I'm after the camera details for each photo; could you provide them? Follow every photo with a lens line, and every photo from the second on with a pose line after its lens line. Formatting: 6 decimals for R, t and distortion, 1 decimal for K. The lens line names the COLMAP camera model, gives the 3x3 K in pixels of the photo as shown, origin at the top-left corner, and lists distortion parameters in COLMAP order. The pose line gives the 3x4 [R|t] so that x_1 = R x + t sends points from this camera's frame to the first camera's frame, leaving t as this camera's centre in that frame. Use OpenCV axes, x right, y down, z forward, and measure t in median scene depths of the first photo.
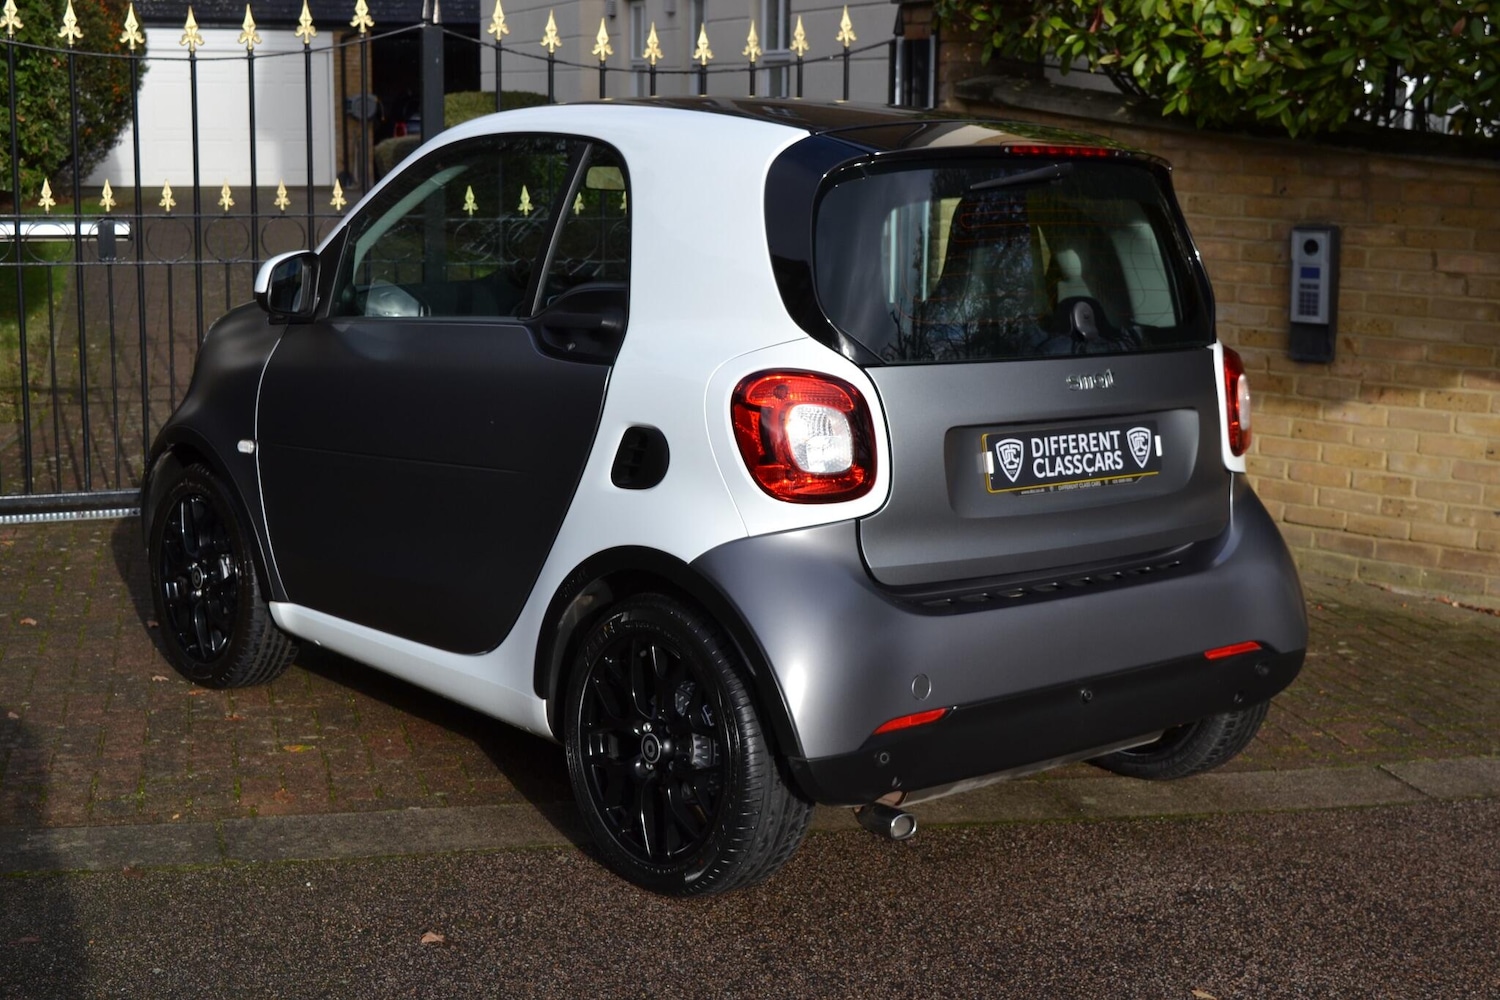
lens RADIAL K [[2069.5, 0, 750.0], [0, 2069.5, 500.0], [0, 0, 1]] dist [-0.033431, 0.021506]
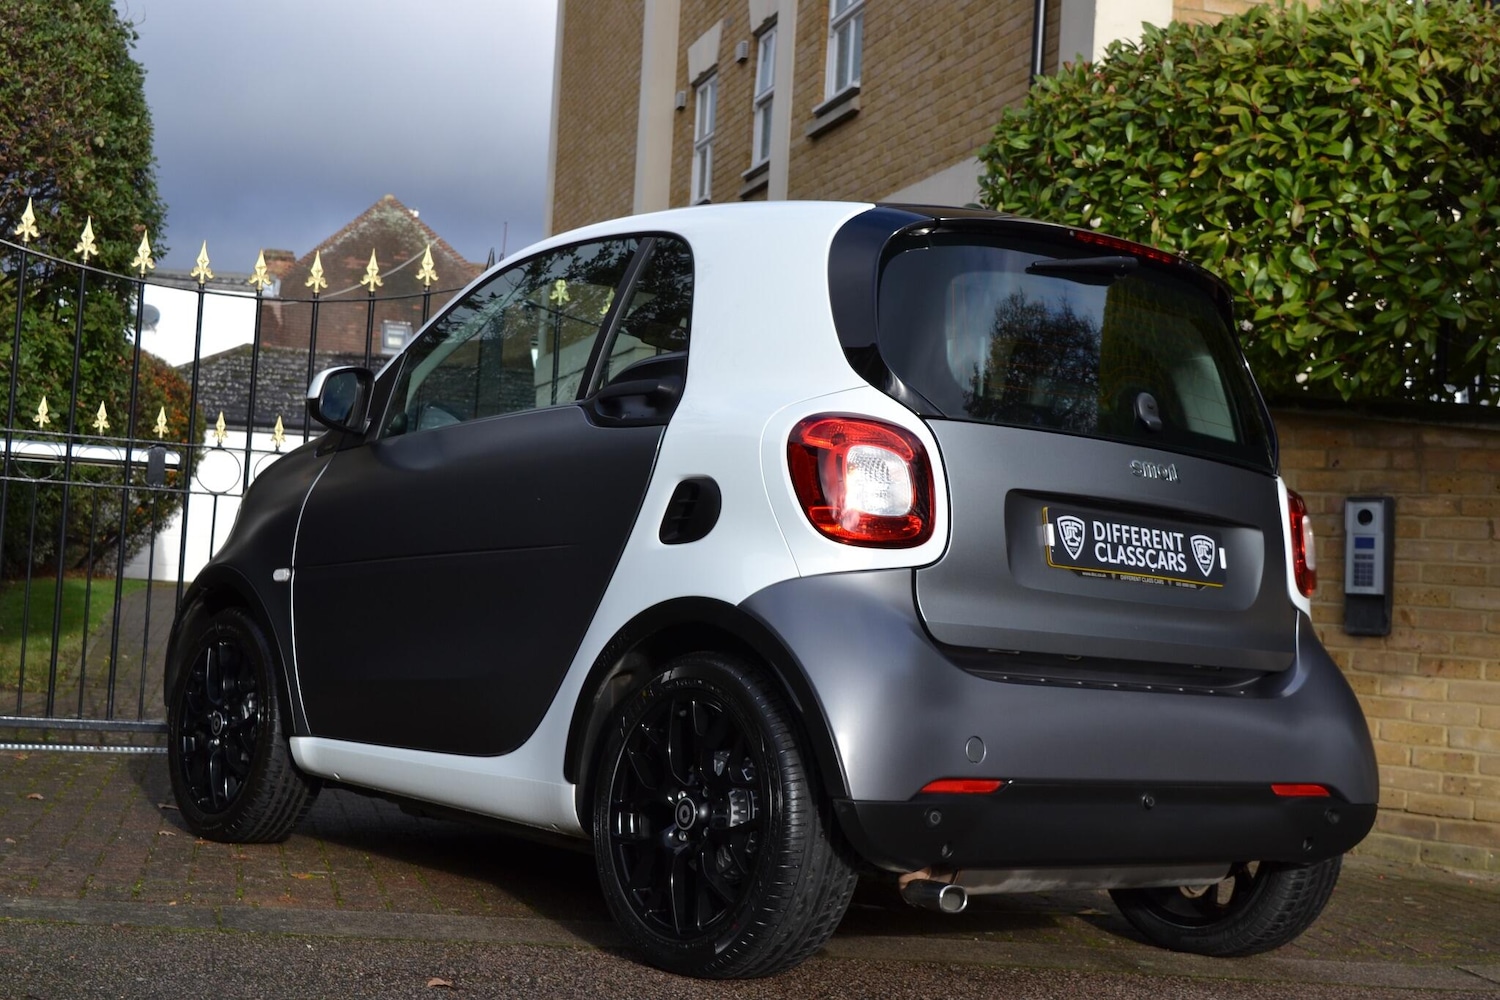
lens RADIAL K [[2078.5, 0, 750.0], [0, 2078.5, 500.0], [0, 0, 1]] dist [-0.037468, 0.026357]
pose [[0.998881, 0.042858, -0.020015, -0.004456], [-0.046271, 0.973168, -0.225395, 0.147441], [0.009818, 0.226069, 0.974062, 0.037604]]
